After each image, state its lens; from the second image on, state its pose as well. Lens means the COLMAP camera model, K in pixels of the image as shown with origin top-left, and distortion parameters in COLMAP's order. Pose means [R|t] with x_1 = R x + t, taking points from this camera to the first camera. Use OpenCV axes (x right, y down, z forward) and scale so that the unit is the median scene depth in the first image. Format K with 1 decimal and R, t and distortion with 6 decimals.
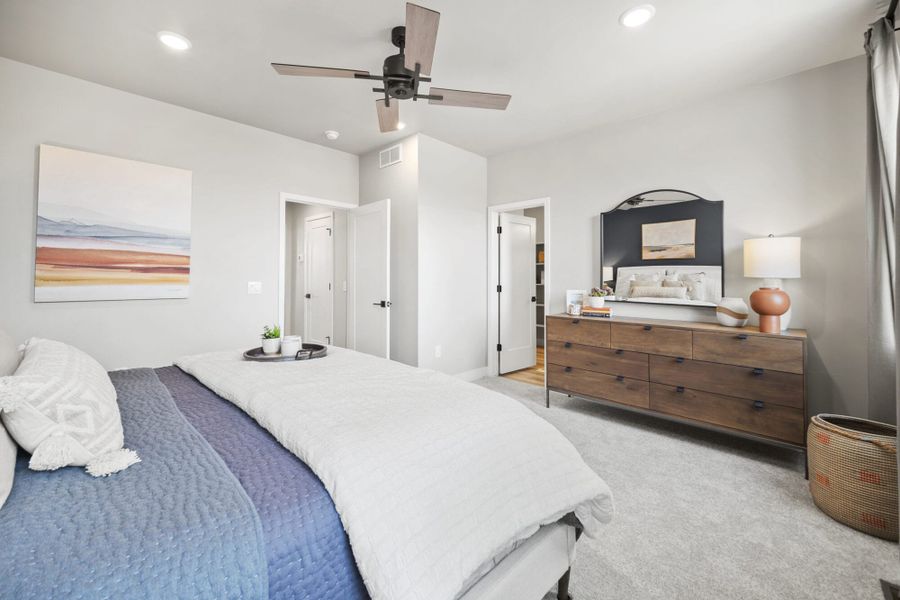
lens RADIAL K [[361.8, 0, 452.6], [0, 361.8, 274.5], [0, 0, 1]] dist [0.000428, 0.000100]
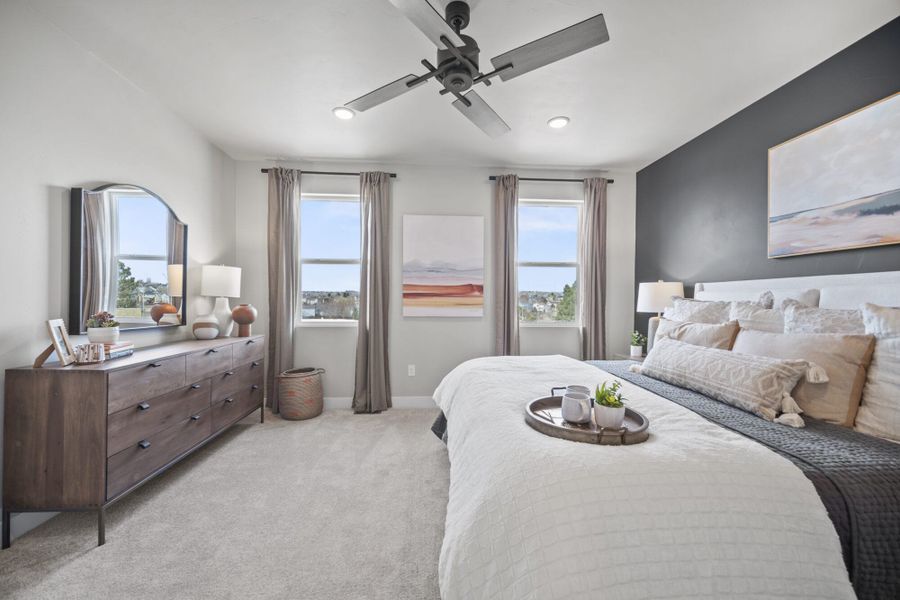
lens RADIAL K [[362.2, 0, 450.0], [0, 362.2, 300.0], [0, 0, 1]] dist [-0.002736, -0.000699]
pose [[-0.742657, -0.013822, 0.669529, -0.336806], [-0.024889, 0.999666, -0.006970, 0.003671], [-0.669209, -0.021841, -0.742753, 0.783583]]
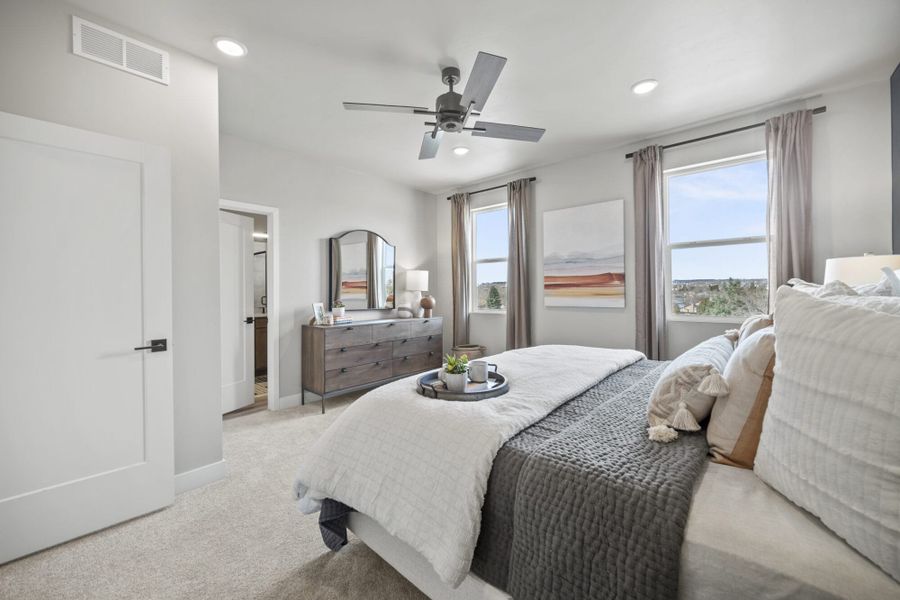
lens RADIAL K [[364.1, 0, 446.7], [0, 364.1, 289.8], [0, 0, 1]] dist [-0.001866, -0.000164]
pose [[-0.036263, -0.003375, 0.999337, -0.611239], [-0.007462, 0.999967, 0.003106, -0.003255], [-0.999314, -0.007345, -0.036287, 0.502107]]
